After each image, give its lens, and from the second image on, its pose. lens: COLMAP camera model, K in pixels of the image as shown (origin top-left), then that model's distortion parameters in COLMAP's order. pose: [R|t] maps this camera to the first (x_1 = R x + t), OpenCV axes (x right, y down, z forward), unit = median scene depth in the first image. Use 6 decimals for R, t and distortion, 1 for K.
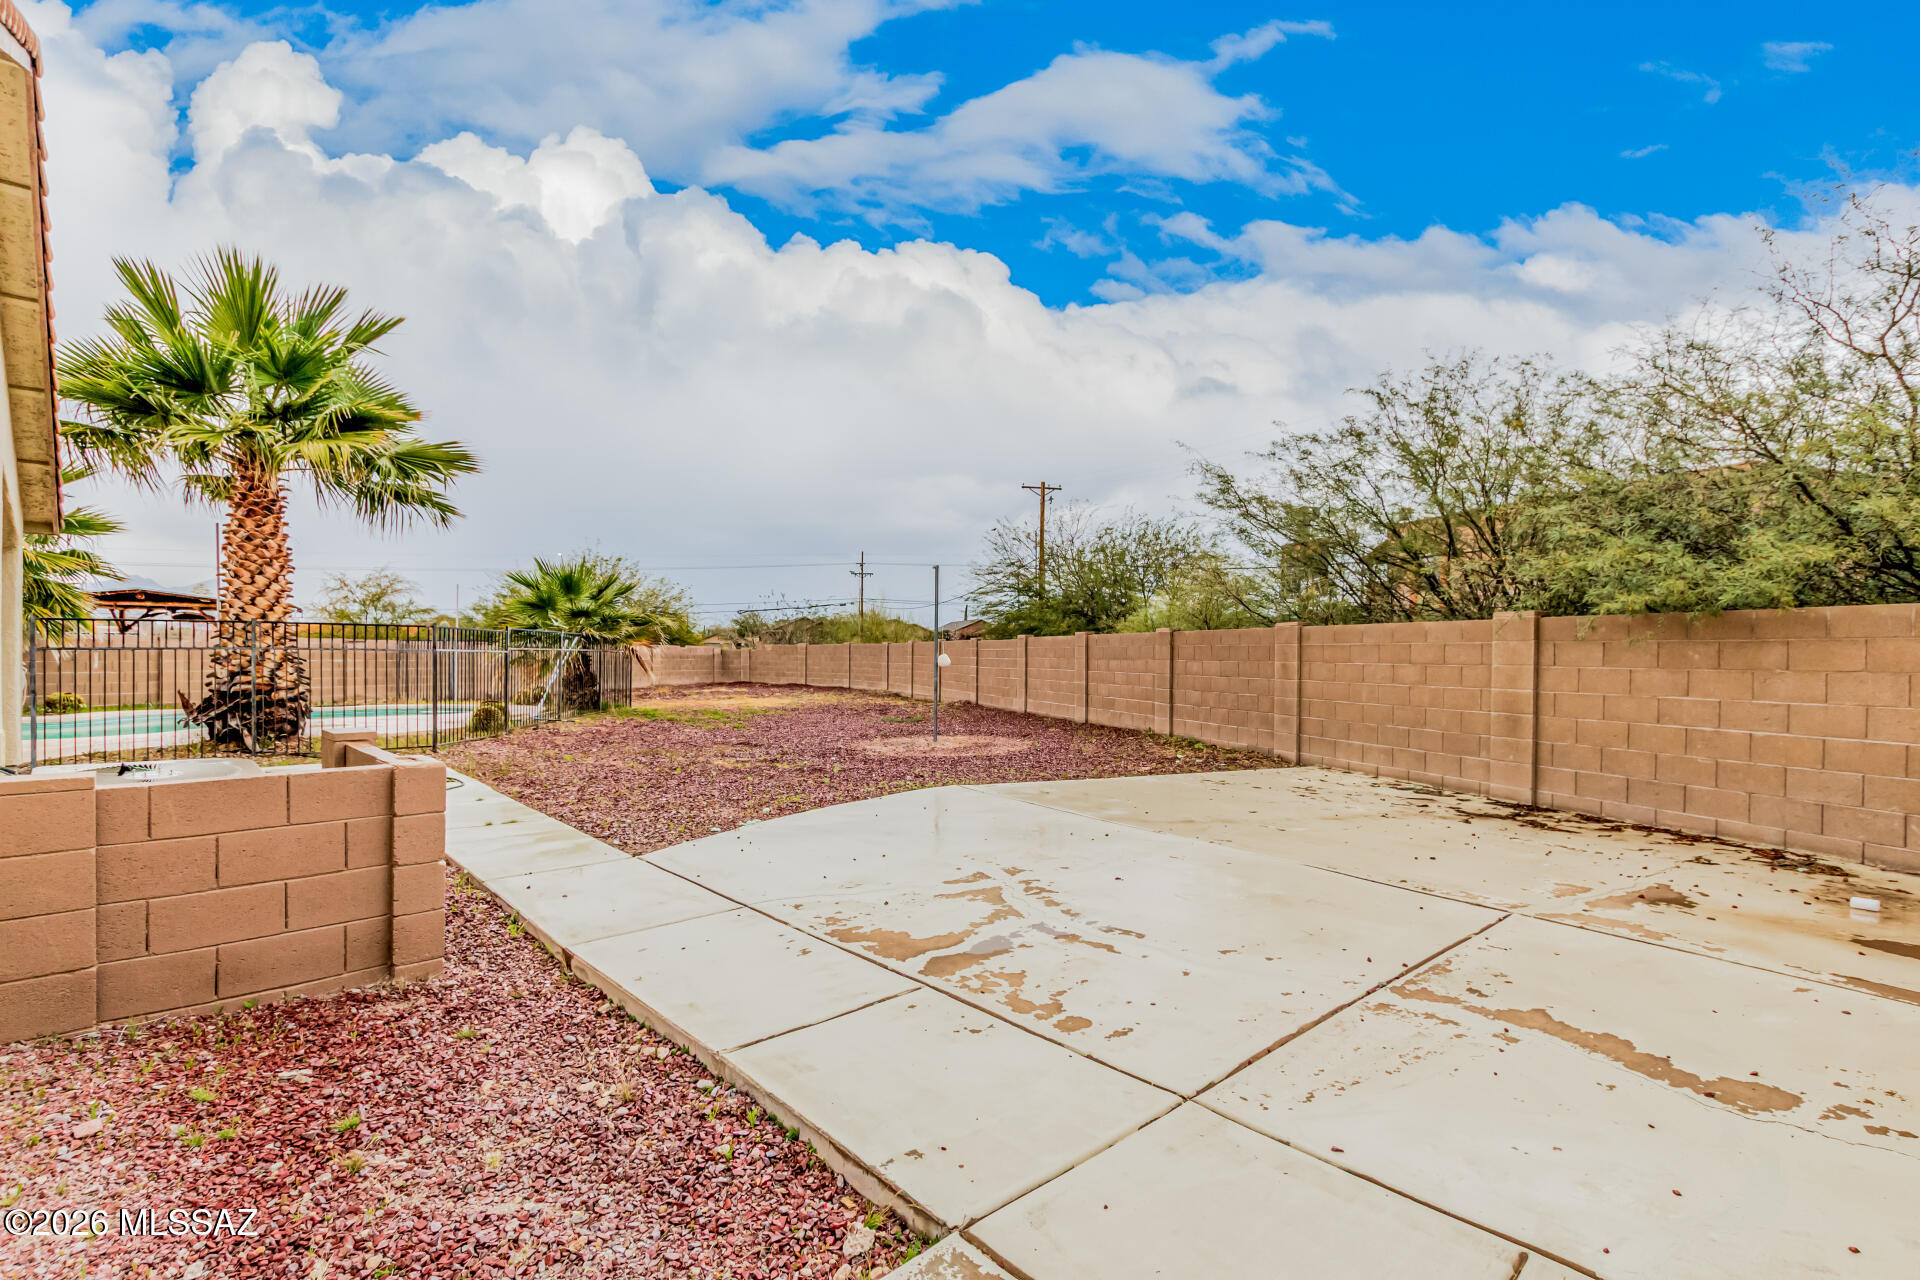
lens RADIAL K [[890.1, 0, 966.4], [0, 890.1, 648.3], [0, 0, 1]] dist [0.011204, -0.004939]
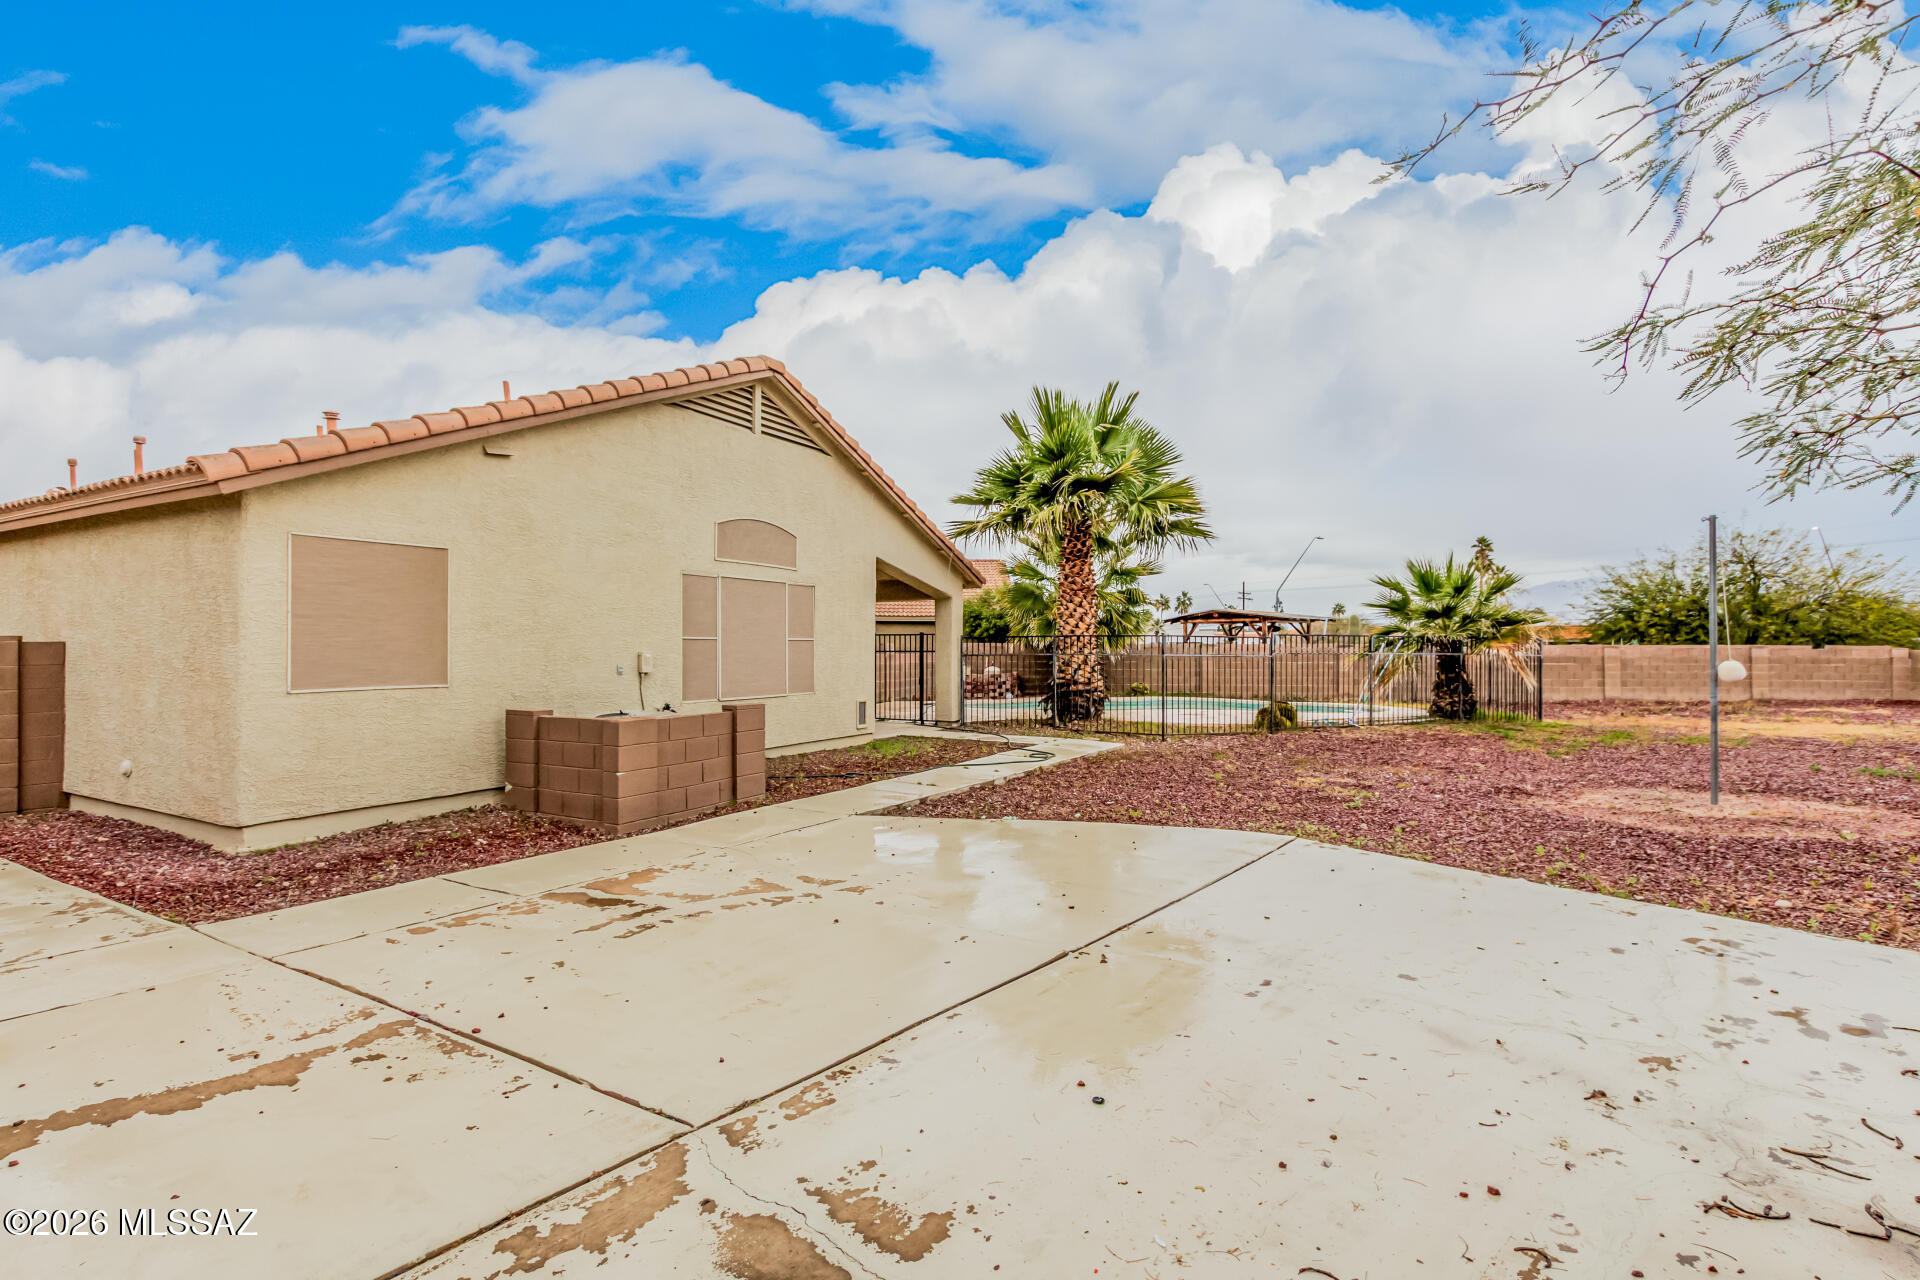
lens RADIAL K [[890.1, 0, 965.8], [0, 890.1, 644.4], [0, 0, 1]] dist [0.011204, -0.004939]
pose [[0.287285, -0.010363, -0.957789, 1.314018], [0.005137, 0.999944, -0.009278, -0.007962], [0.957831, -0.002255, 0.287322, 1.086117]]
